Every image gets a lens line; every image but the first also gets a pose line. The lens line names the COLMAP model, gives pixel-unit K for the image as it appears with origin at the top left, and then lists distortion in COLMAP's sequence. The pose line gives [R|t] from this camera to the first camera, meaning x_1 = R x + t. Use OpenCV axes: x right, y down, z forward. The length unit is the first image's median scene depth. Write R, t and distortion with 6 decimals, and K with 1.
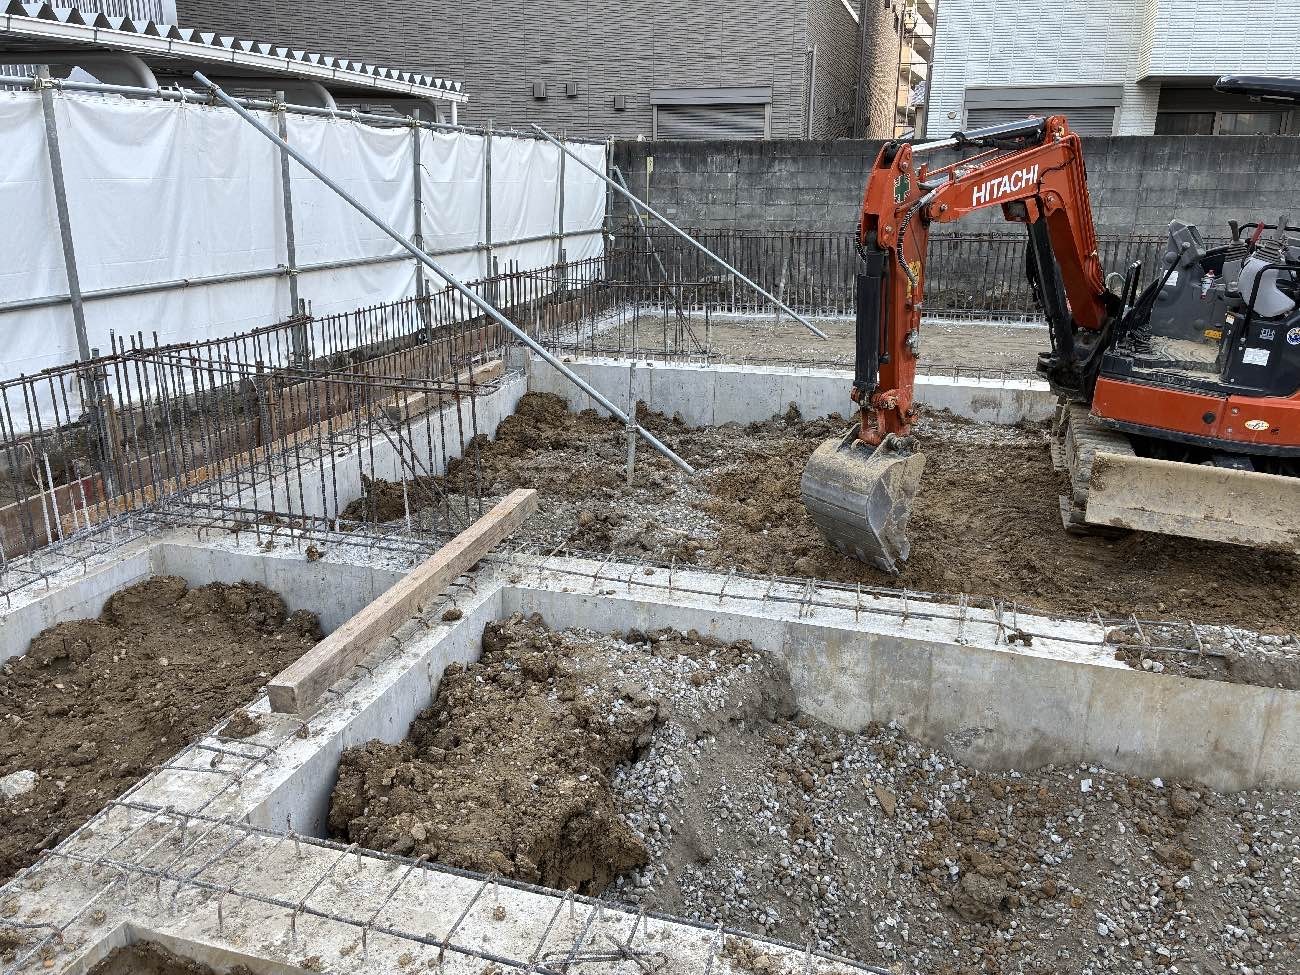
lens RADIAL K [[1011.2, 0, 650.0], [0, 1011.2, 487.5], [0, 0, 1]] dist [0.028939, -0.004675]
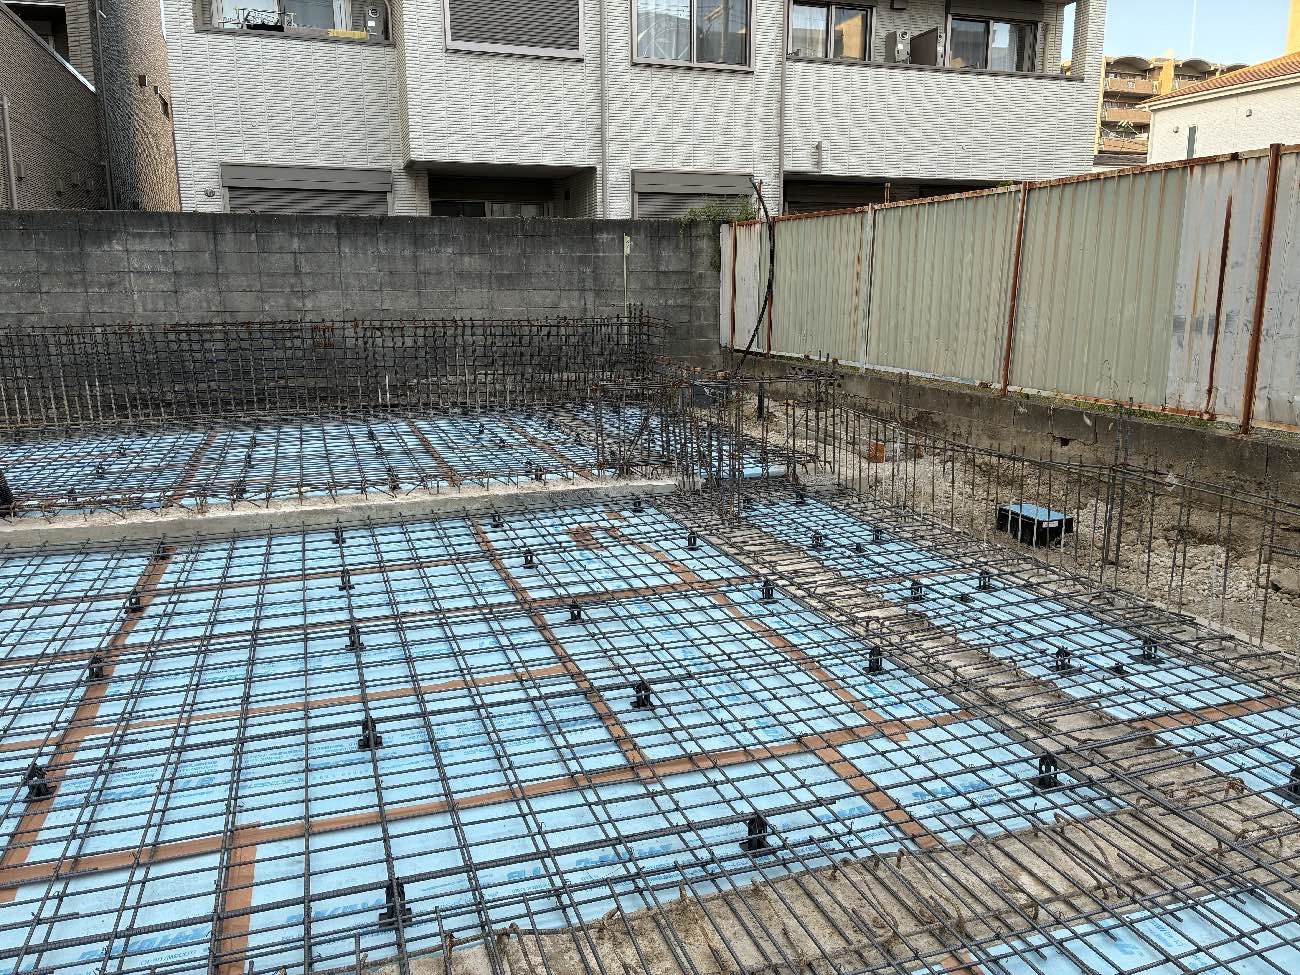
lens RADIAL K [[1003.5, 0, 650.0], [0, 1003.5, 487.5], [0, 0, 1]] dist [0.042790, 0.001177]
pose [[0.821389, -0.126978, 0.556054, 0.167690], [0.180642, 0.982632, -0.042451, -0.030660], [-0.541007, 0.135316, 0.830061, 0.213131]]
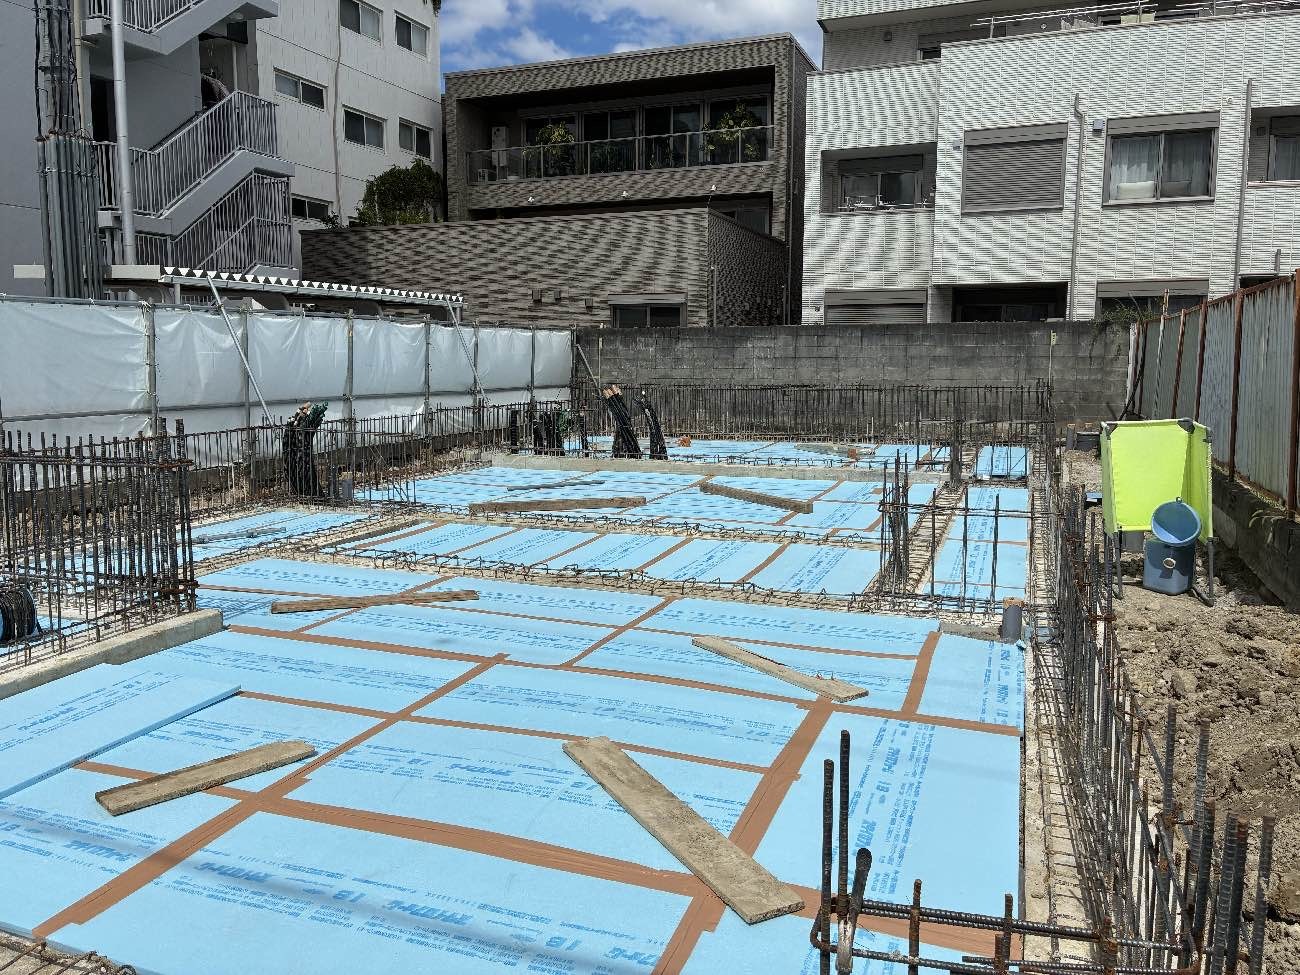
lens RADIAL K [[1003.5, 0, 650.0], [0, 1003.5, 487.5], [0, 0, 1]] dist [0.042790, 0.001177]
pose [[0.997005, 0.003055, -0.077274, 0.309377], [-0.015861, 0.986056, -0.165656, 0.224116], [0.075690, 0.166386, 0.983151, -0.687465]]
